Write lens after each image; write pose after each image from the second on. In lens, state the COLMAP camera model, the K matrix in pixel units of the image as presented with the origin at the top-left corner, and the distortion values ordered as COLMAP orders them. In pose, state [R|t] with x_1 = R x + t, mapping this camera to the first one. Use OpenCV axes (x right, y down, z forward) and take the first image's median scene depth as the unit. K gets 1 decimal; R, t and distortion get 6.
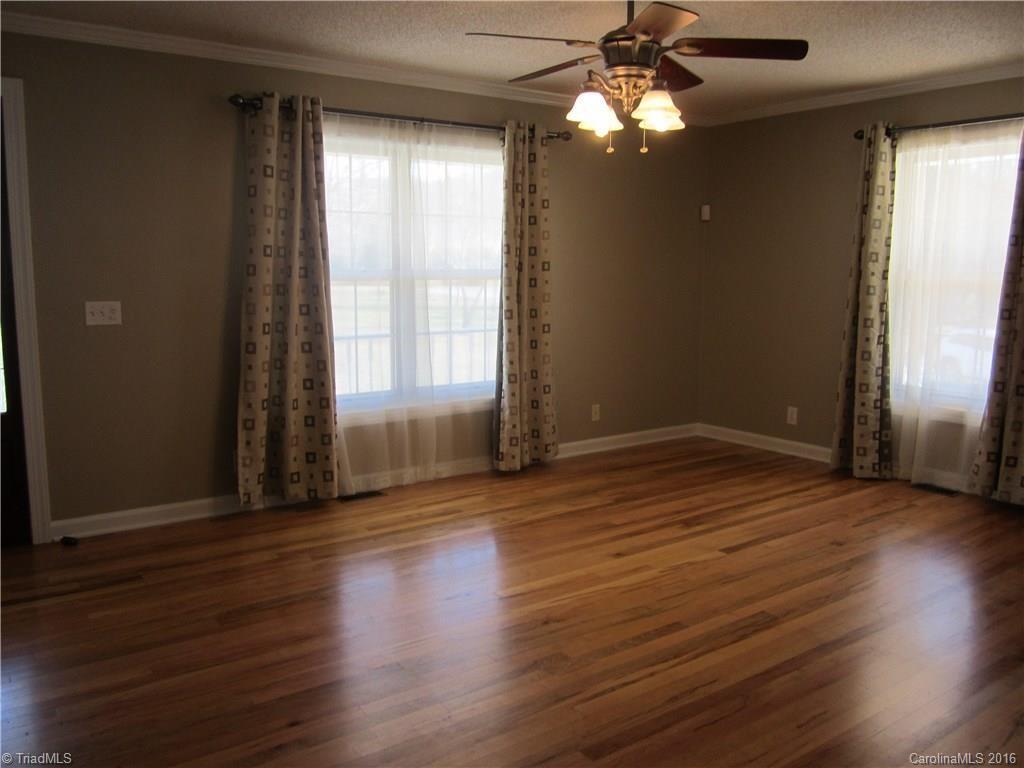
lens RADIAL K [[833.4, 0, 512.0], [0, 833.4, 384.0], [0, 0, 1]] dist [-0.052374, 0.006121]
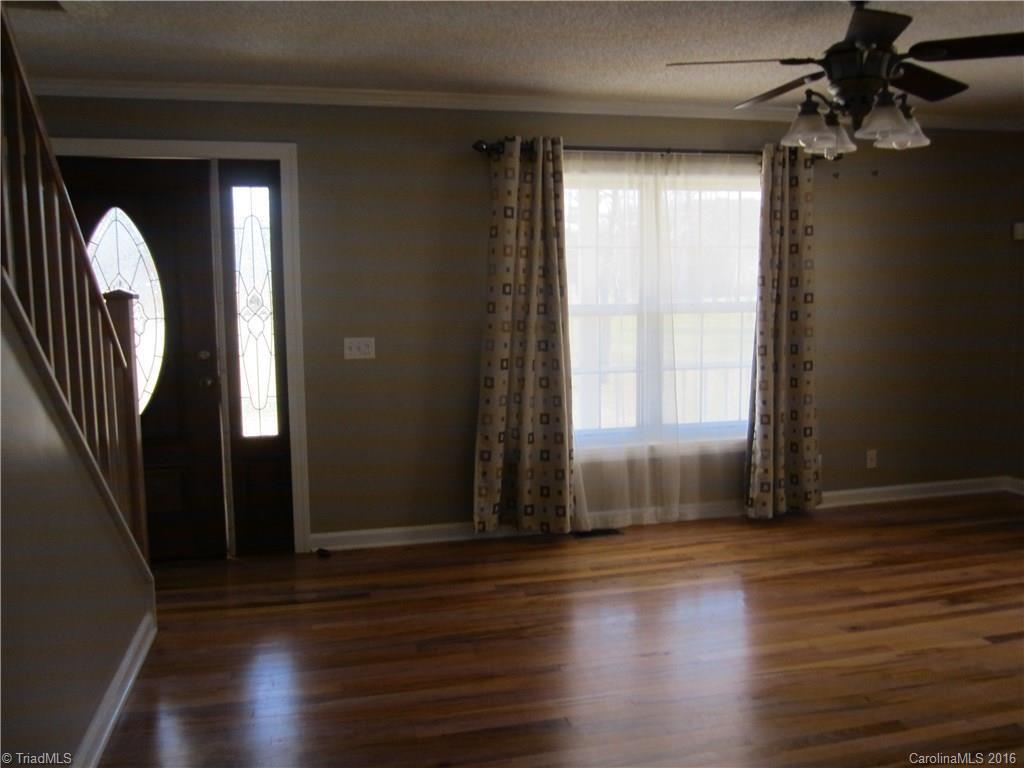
lens RADIAL K [[833.4, 0, 512.0], [0, 833.4, 384.0], [0, 0, 1]] dist [-0.052374, 0.006121]
pose [[0.927161, 0.025130, -0.373819, 0.096569], [-0.034872, 0.999205, -0.019318, -0.021201], [0.373036, 0.030947, 0.927301, 0.040661]]
